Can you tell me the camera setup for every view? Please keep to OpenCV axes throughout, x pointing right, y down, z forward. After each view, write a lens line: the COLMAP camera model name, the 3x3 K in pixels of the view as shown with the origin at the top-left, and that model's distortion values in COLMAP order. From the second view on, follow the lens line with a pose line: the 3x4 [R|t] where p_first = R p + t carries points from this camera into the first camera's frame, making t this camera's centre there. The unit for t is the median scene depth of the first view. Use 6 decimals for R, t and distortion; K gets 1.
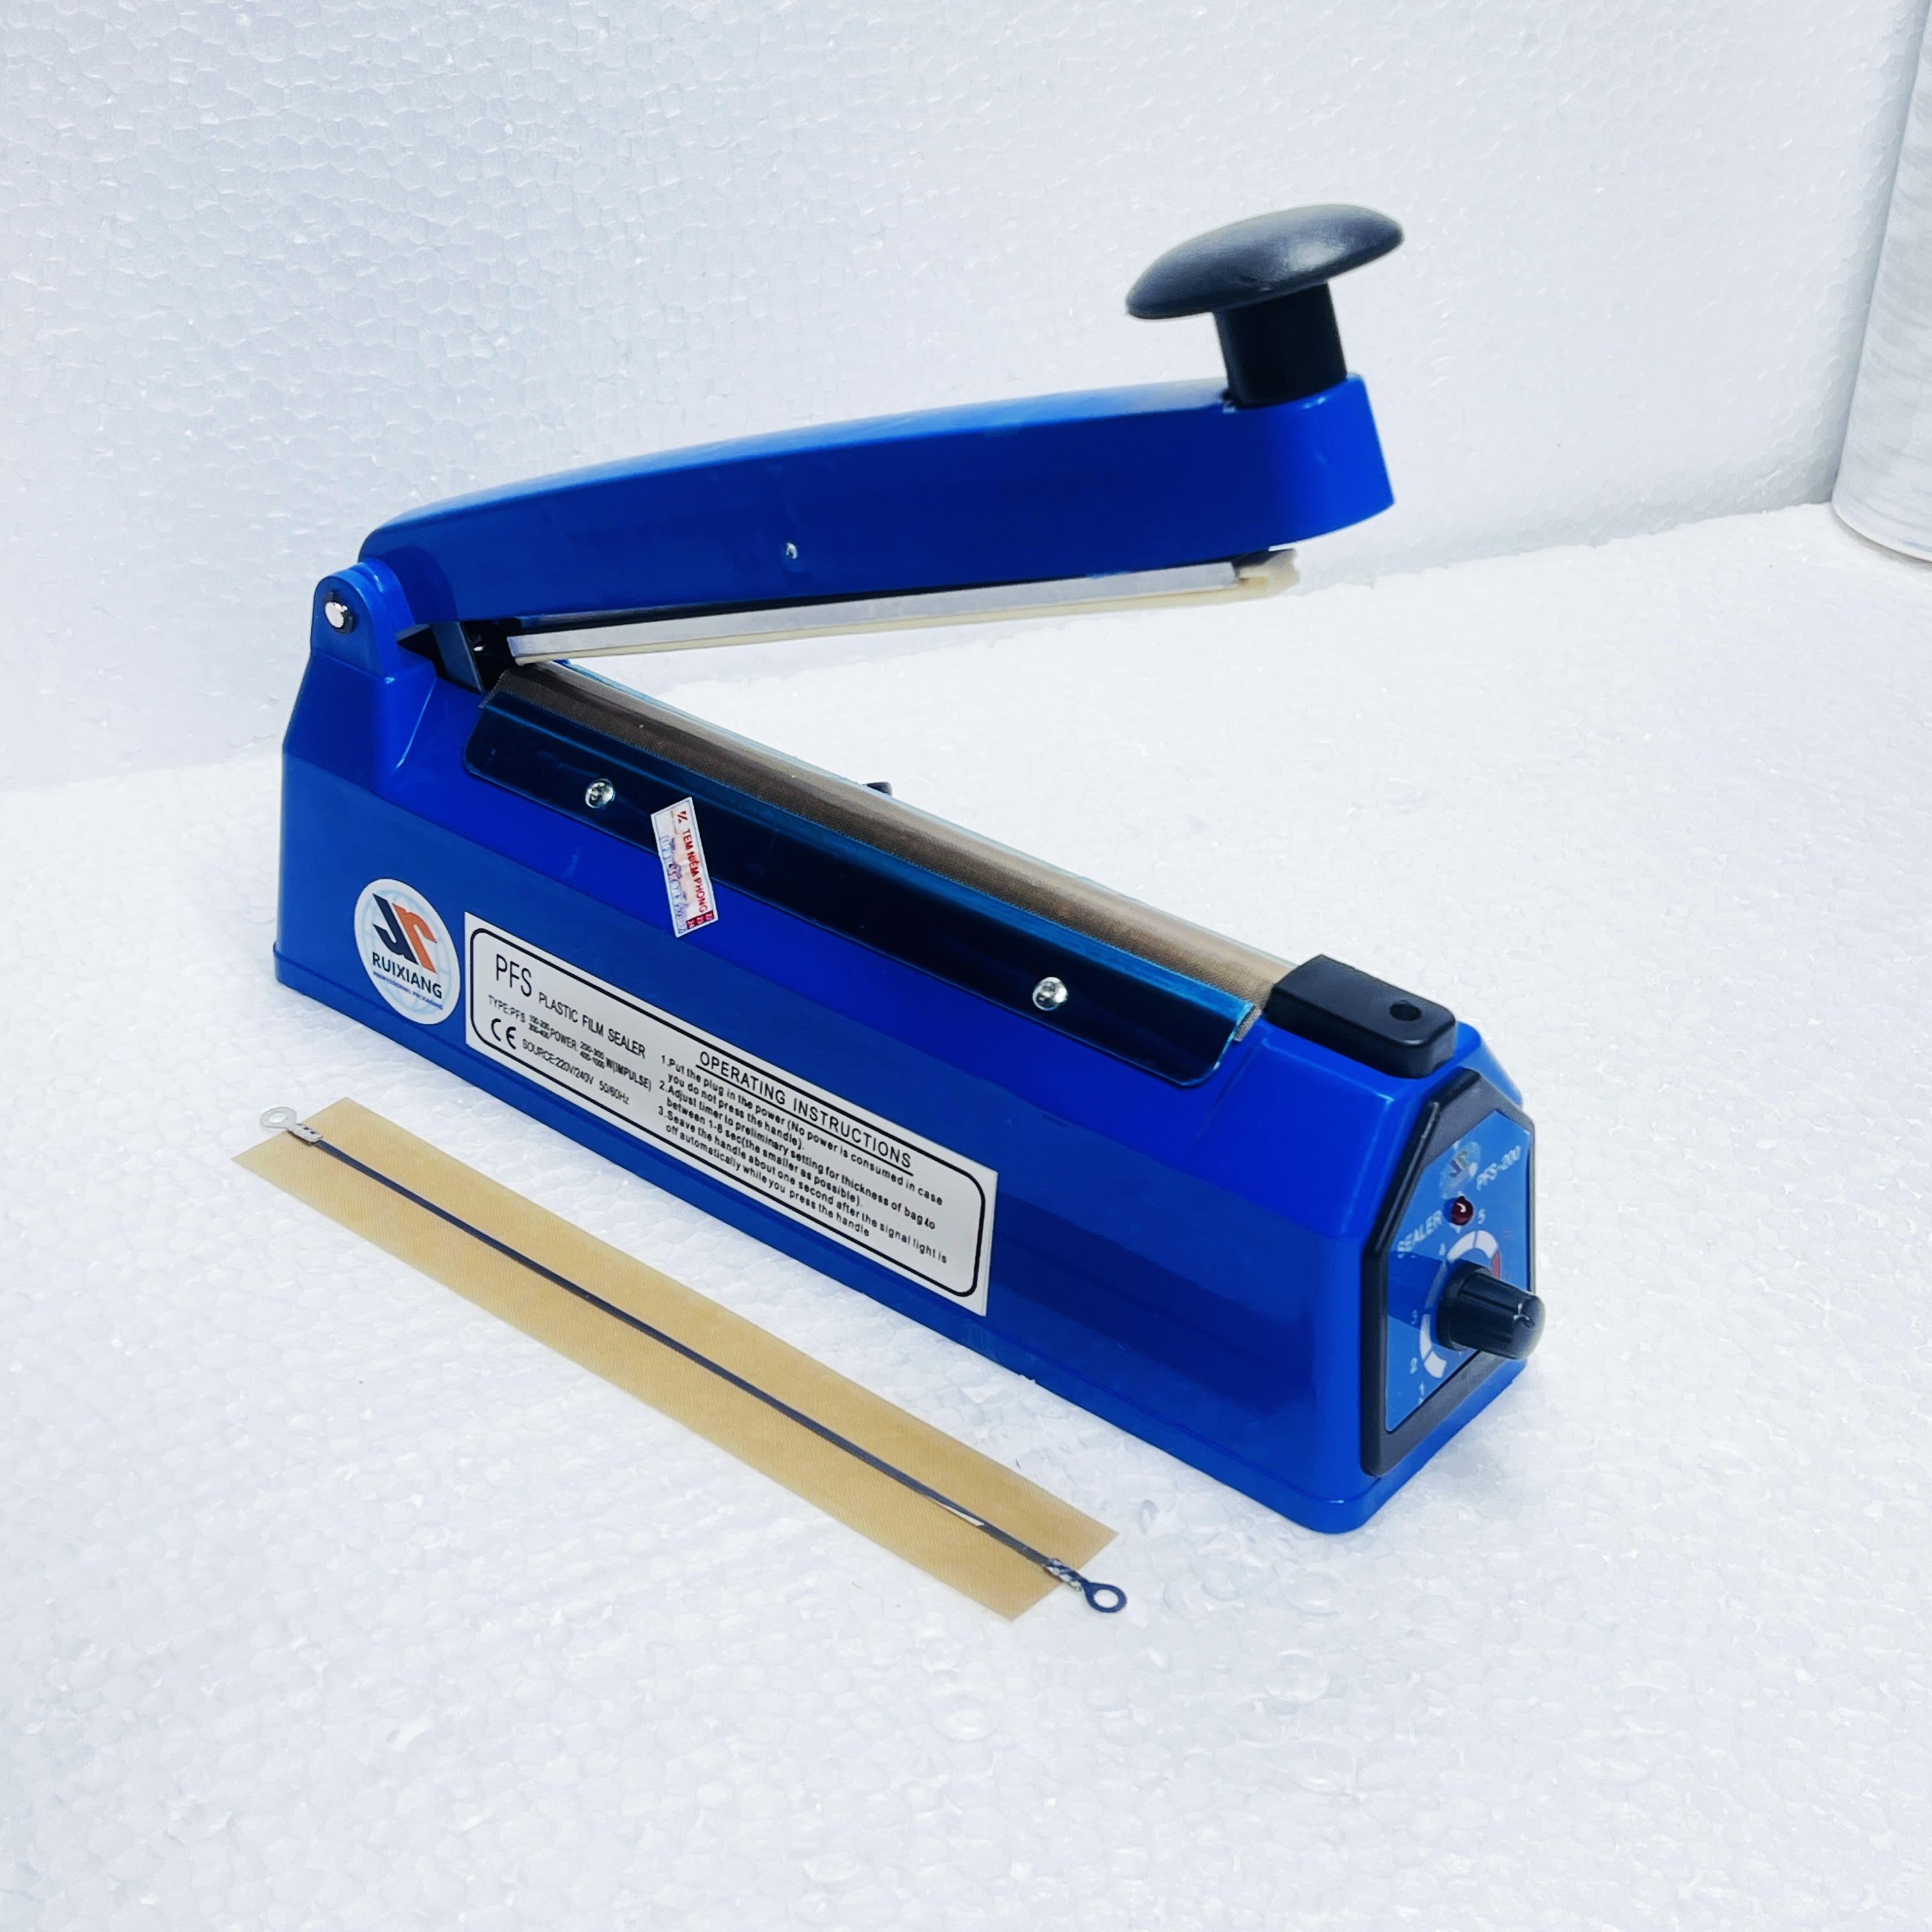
lens RADIAL K [[2902.4, 0, 996.2], [0, 2902.4, 958.4], [0, 0, 1]] dist [0.234096, -0.199706]
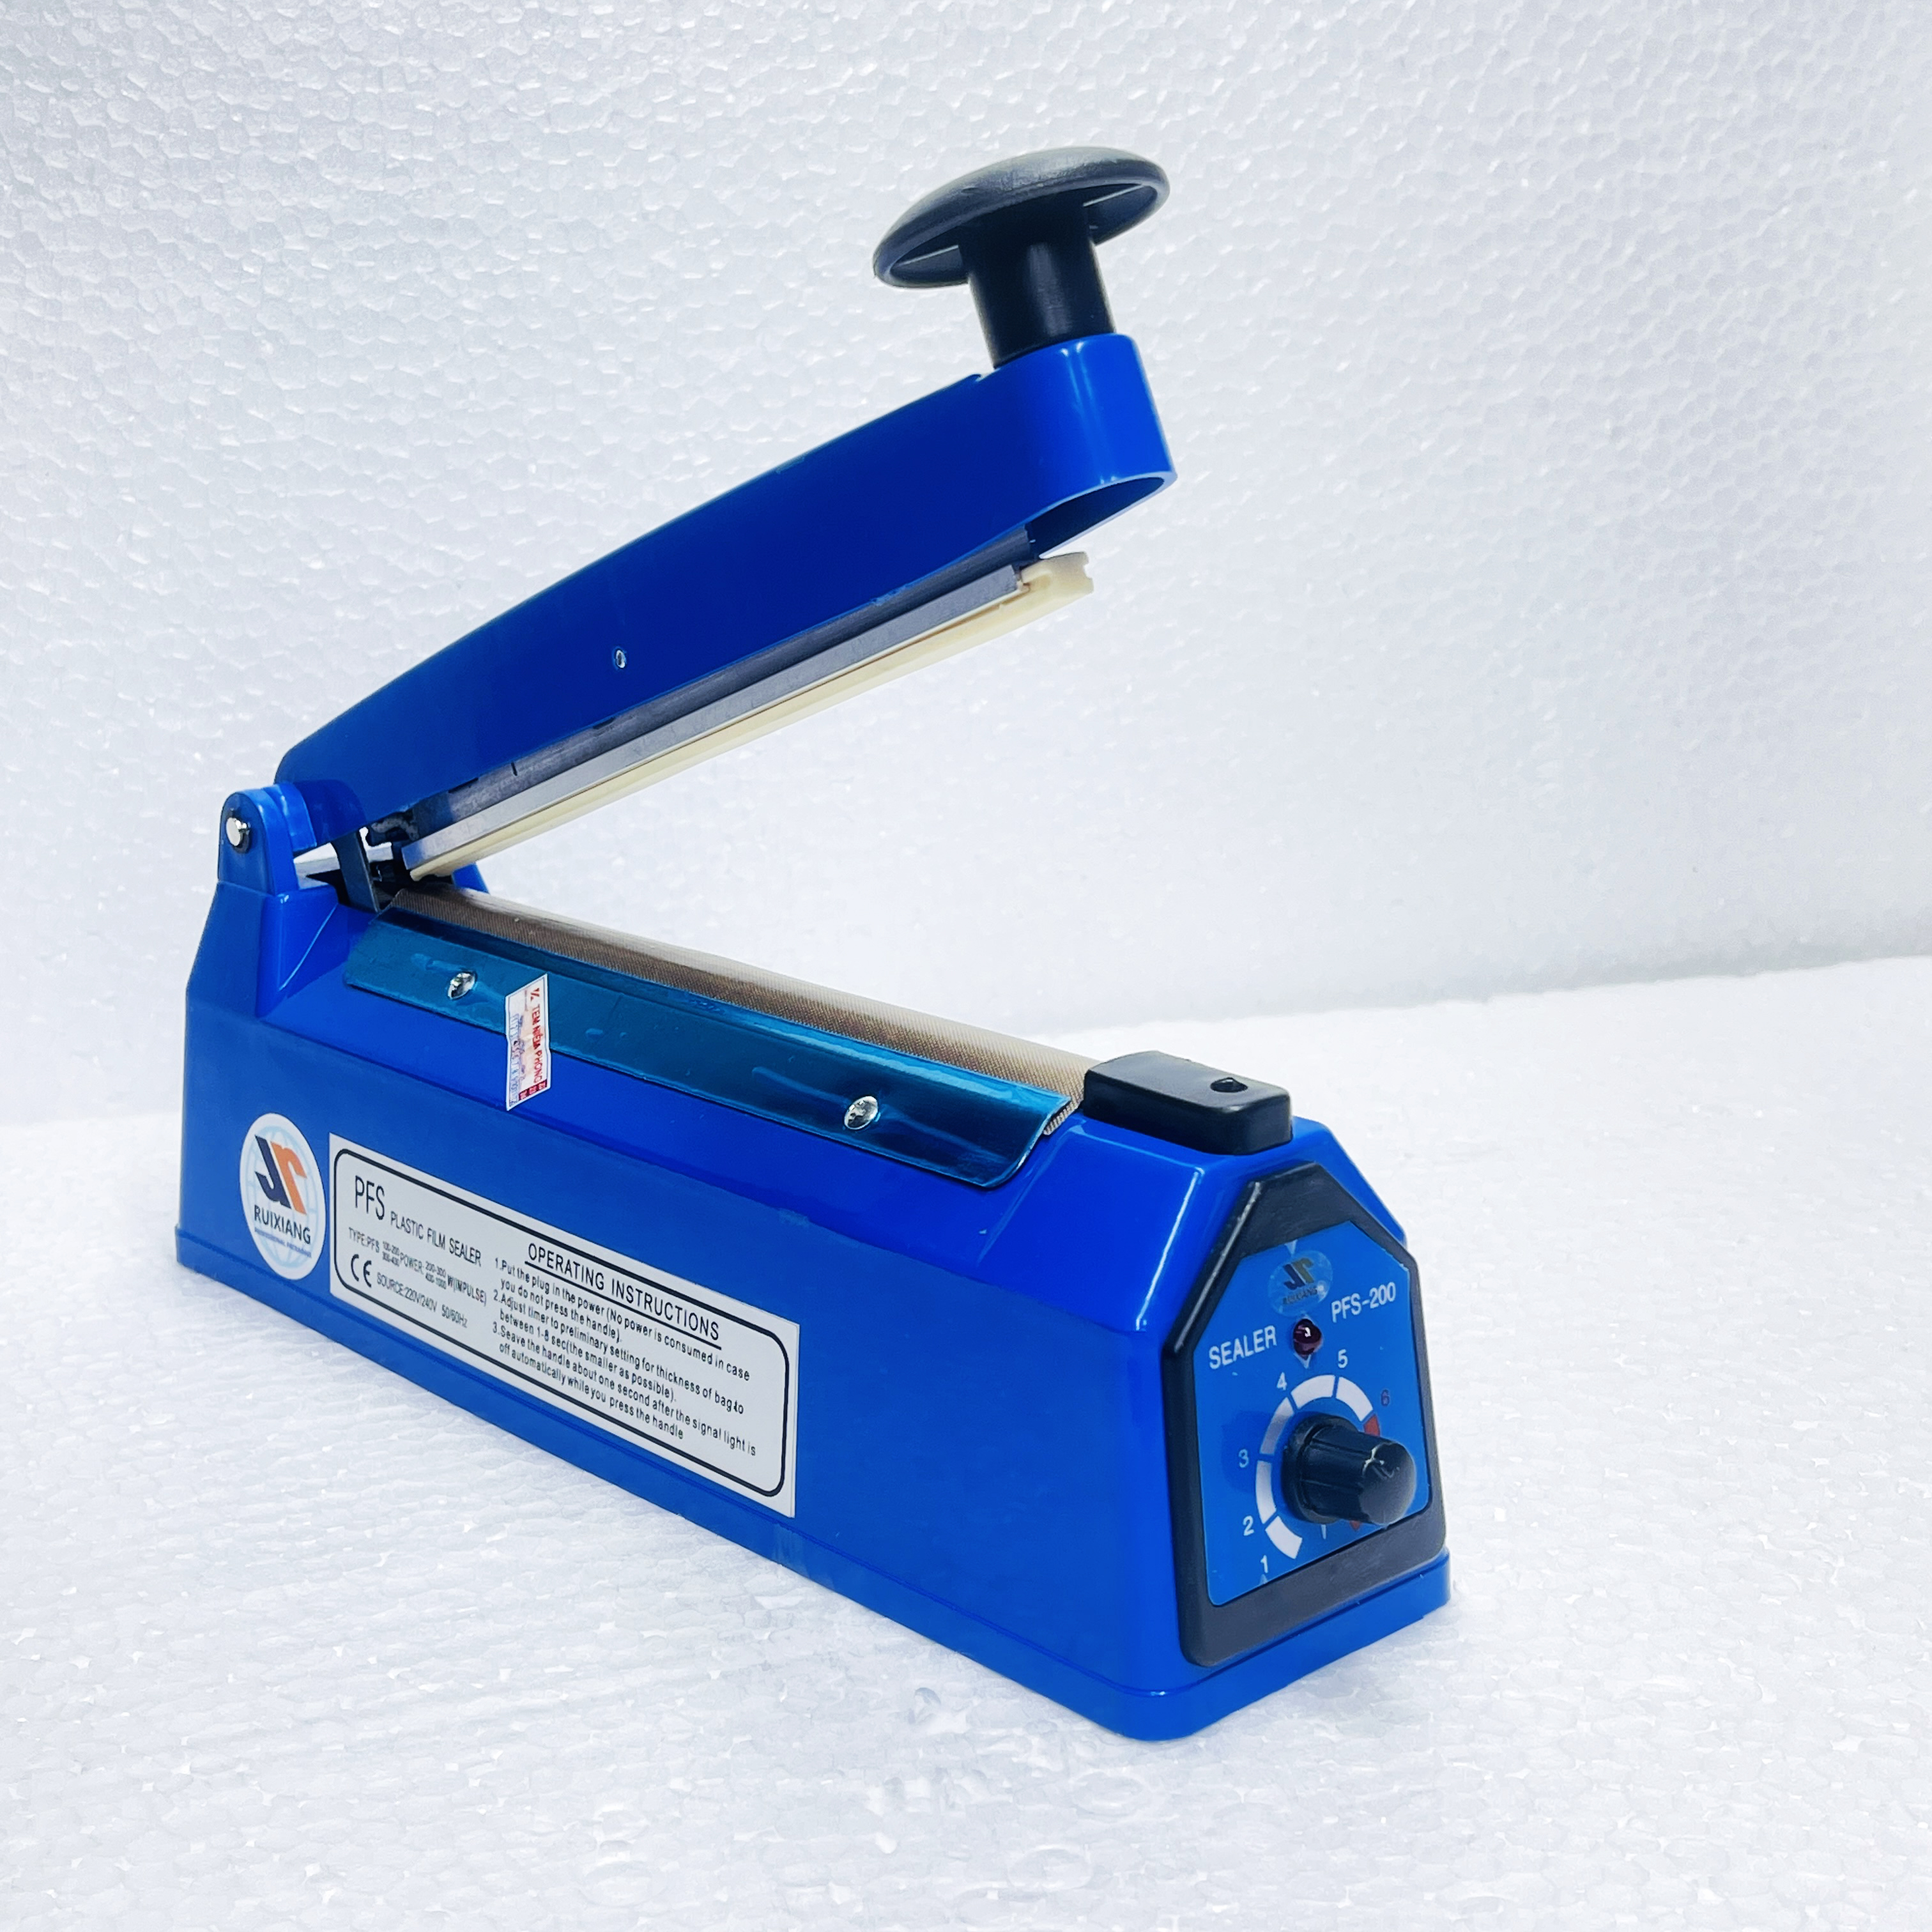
lens RADIAL K [[2914.0, 0, 976.5], [0, 2914.0, 1023.1], [0, 0, 1]] dist [0.204740, -0.197584]
pose [[0.987086, 0.000163, -0.160192, 0.173202], [-0.044808, 0.960365, -0.275122, 0.203256], [0.153797, 0.278746, 0.947970, 0.150460]]
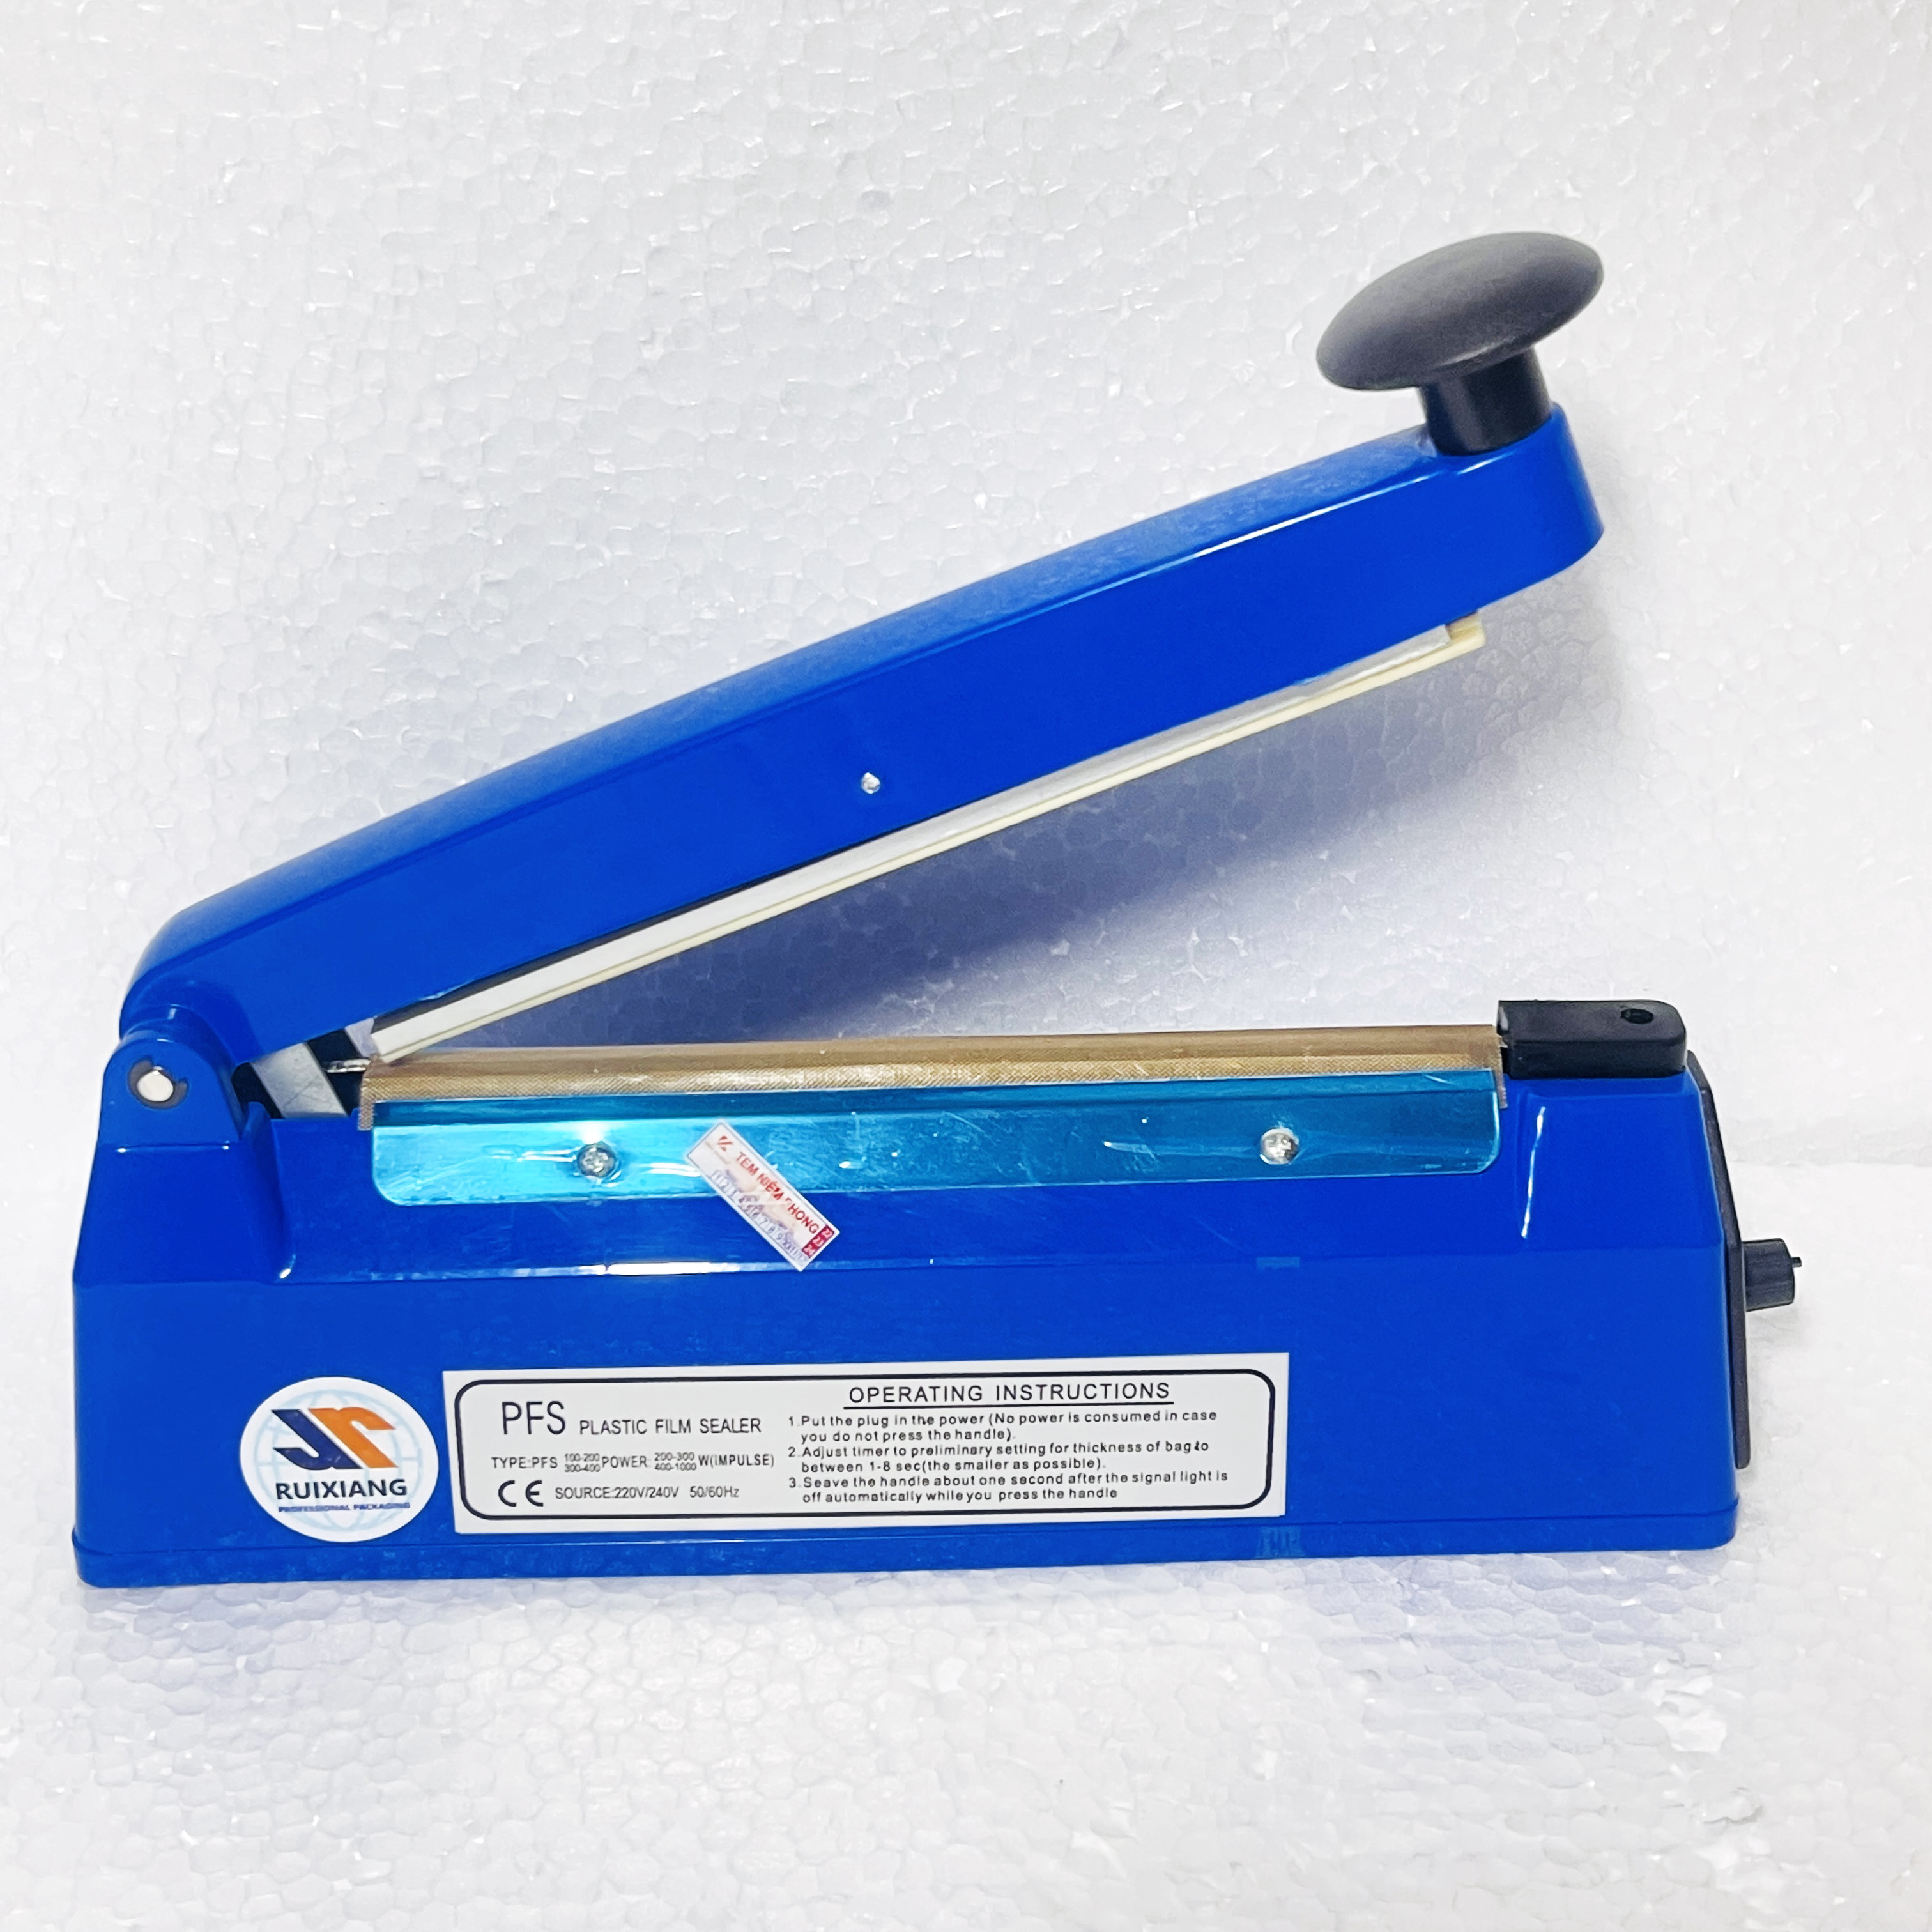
lens RADIAL K [[2914.0, 0, 976.5], [0, 2914.0, 1023.1], [0, 0, 1]] dist [0.204740, -0.197584]
pose [[0.771526, -0.338339, 0.538771, -0.488740], [0.364465, 0.929178, 0.061590, -0.104930], [-0.521452, 0.148845, 0.840198, 0.238421]]
